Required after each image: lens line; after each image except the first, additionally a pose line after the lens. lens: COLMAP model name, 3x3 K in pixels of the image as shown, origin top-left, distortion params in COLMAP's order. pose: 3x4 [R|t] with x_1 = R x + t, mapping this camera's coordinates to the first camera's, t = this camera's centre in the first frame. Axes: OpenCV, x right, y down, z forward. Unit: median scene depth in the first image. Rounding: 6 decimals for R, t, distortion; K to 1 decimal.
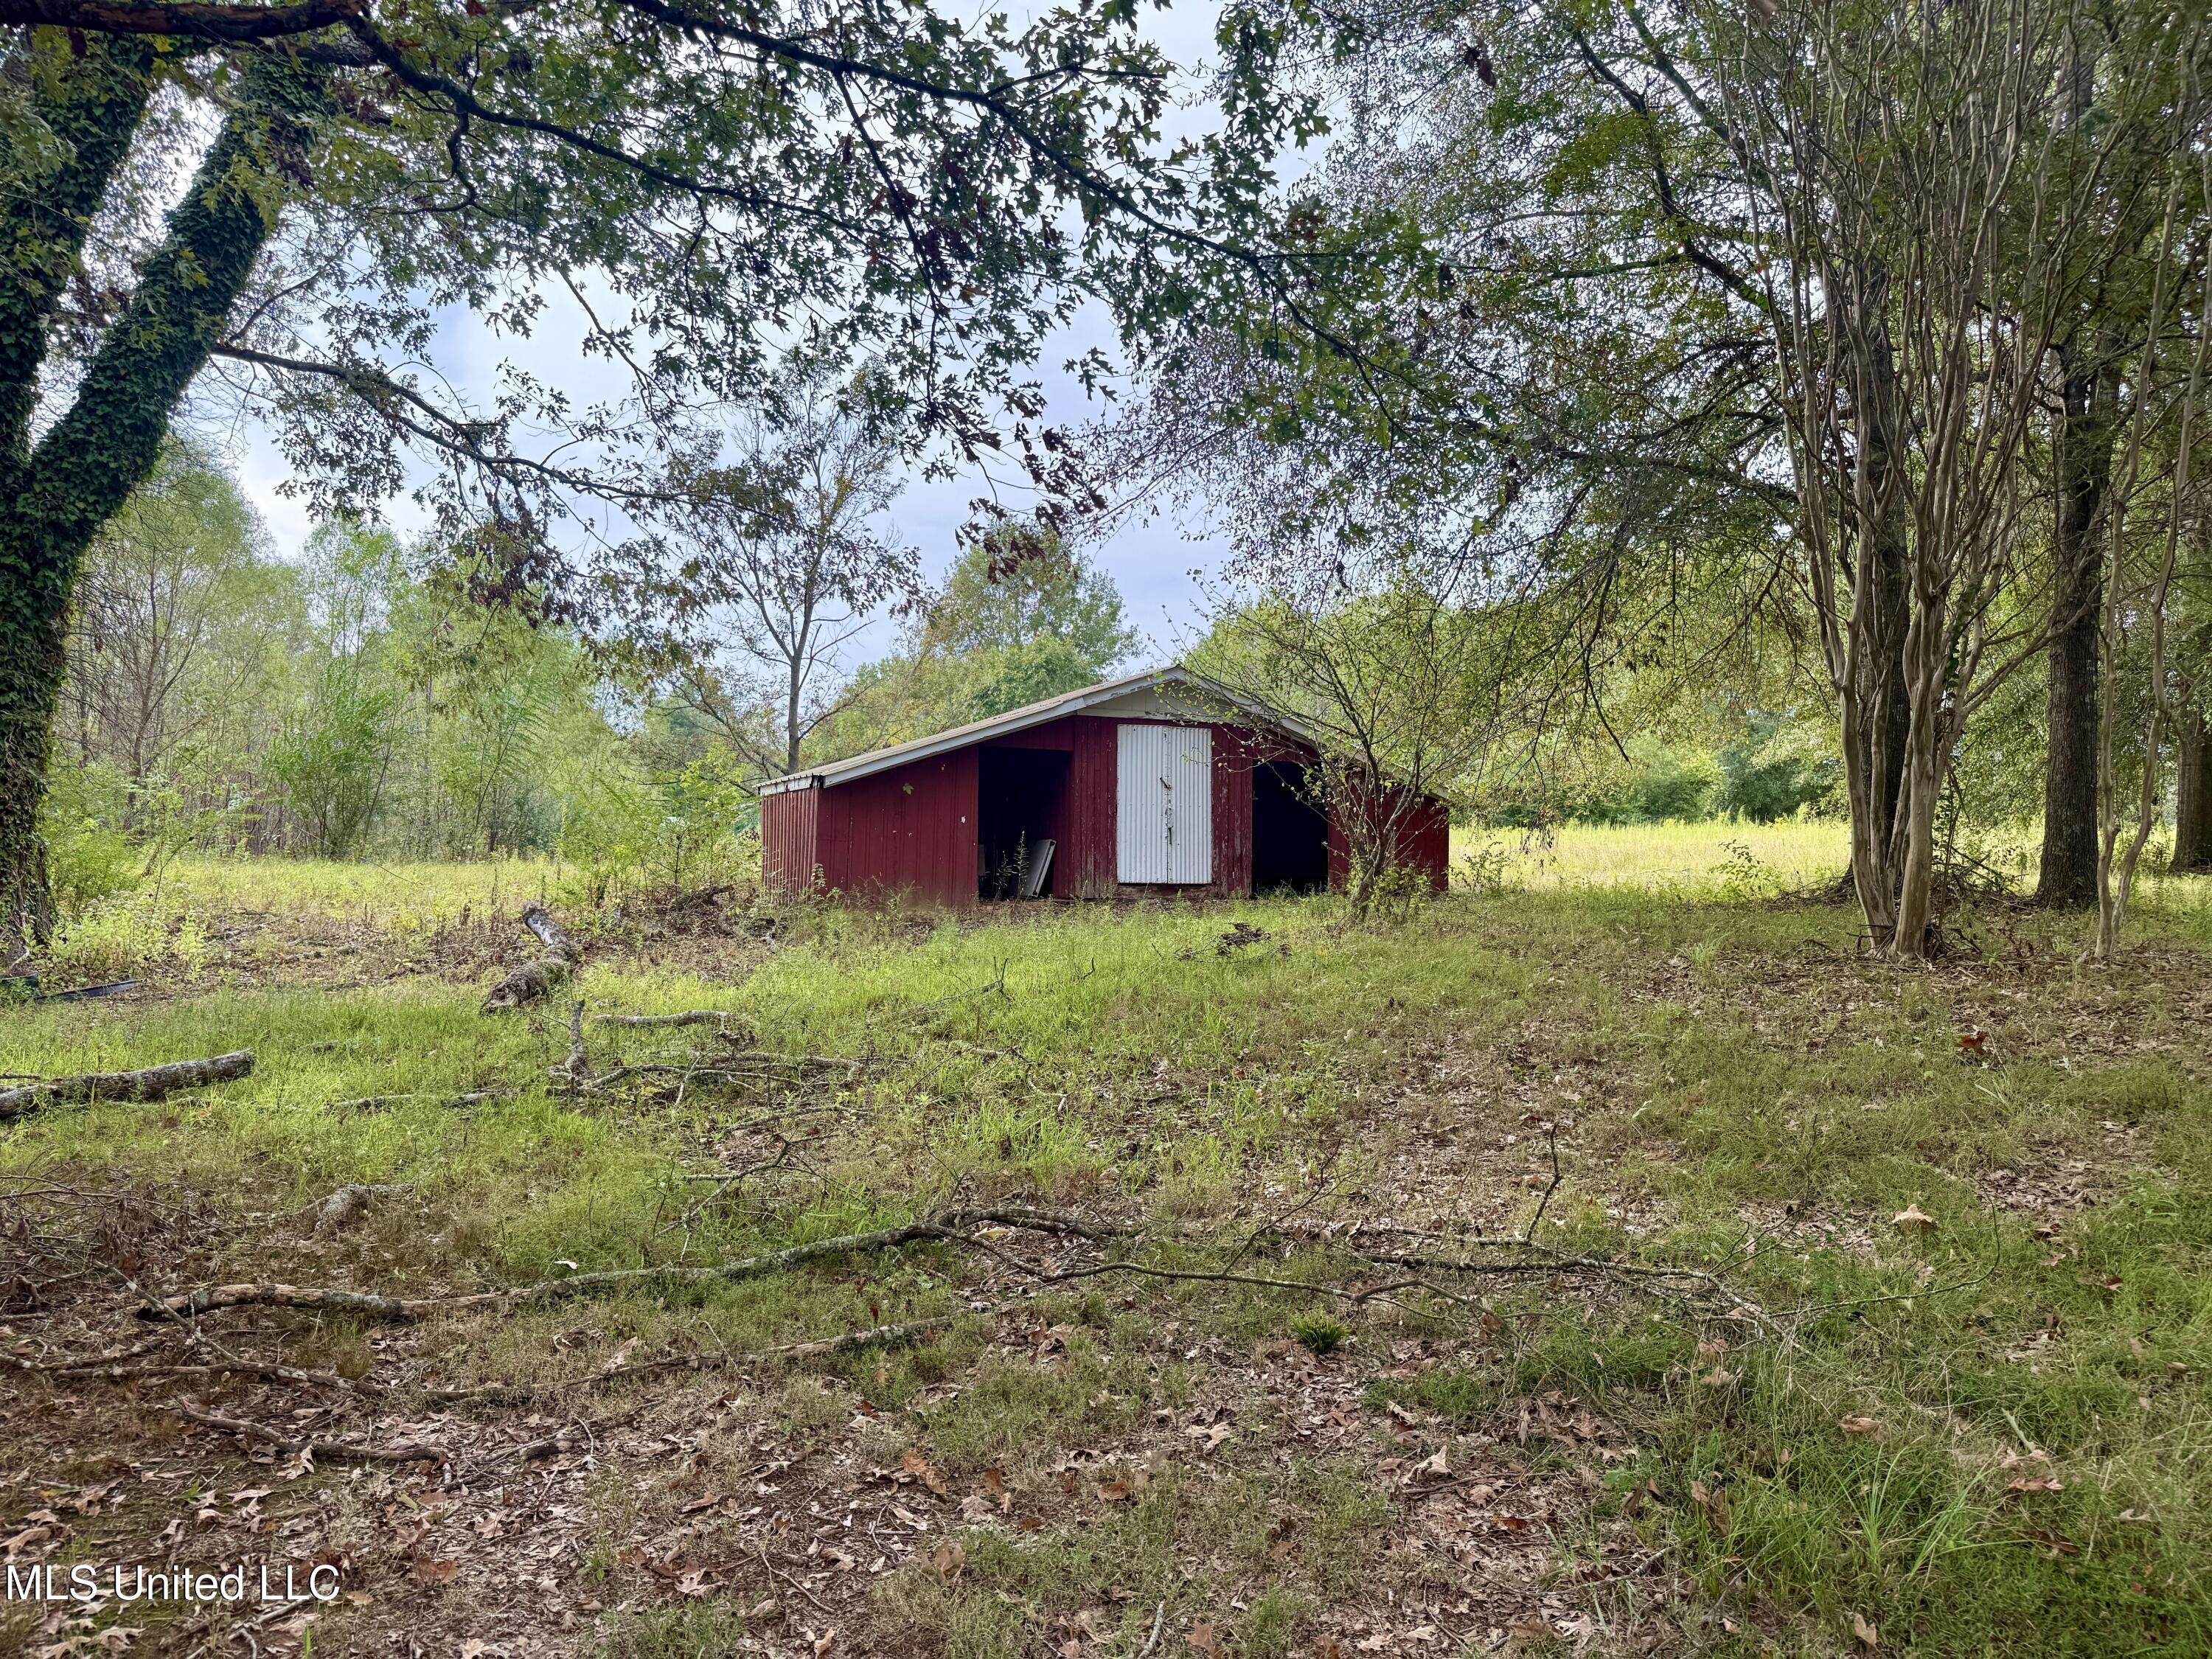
lens RADIAL K [[1555.7, 0, 1104.5], [0, 1555.7, 836.9], [0, 0, 1]] dist [-0.005447, -0.001034]
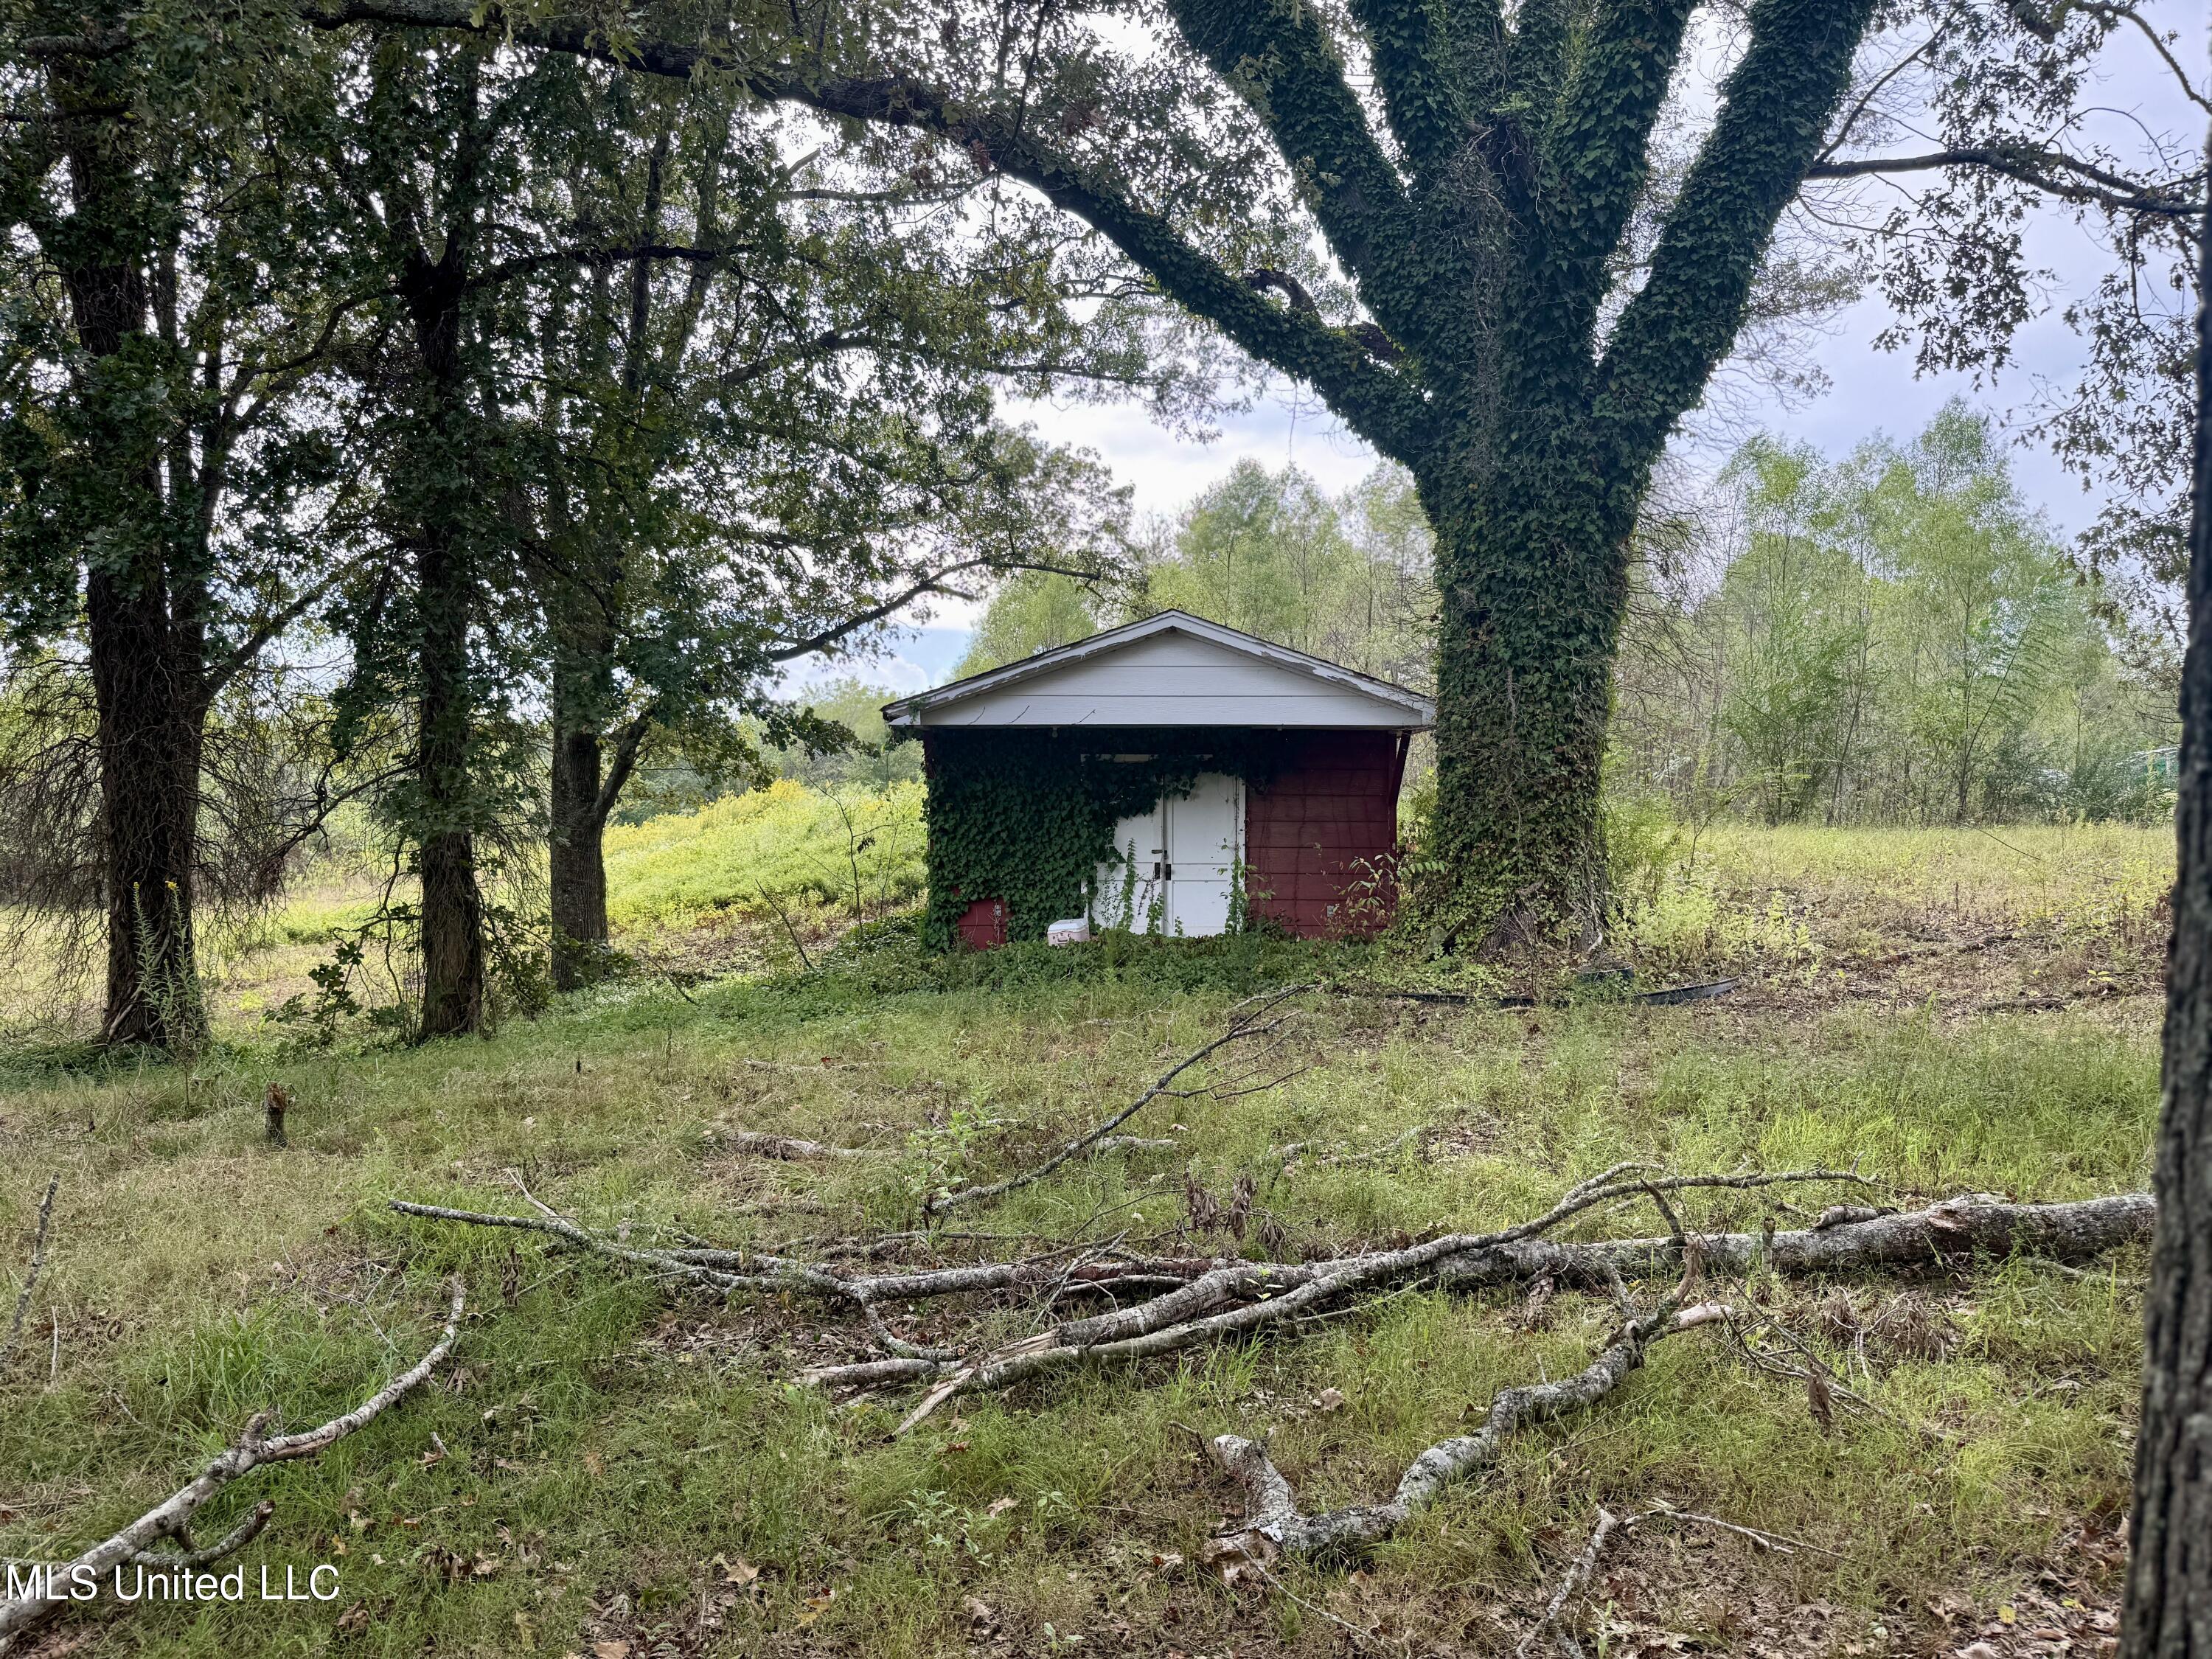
lens RADIAL K [[1555.7, 0, 1106.0], [0, 1555.7, 829.0], [0, 0, 1]] dist [-0.005447, -0.001034]
pose [[0.702211, 0.001650, -0.711967, -0.260762], [0.013673, 0.999782, 0.015803, -0.002058], [0.711838, -0.020832, 0.702035, 0.194298]]
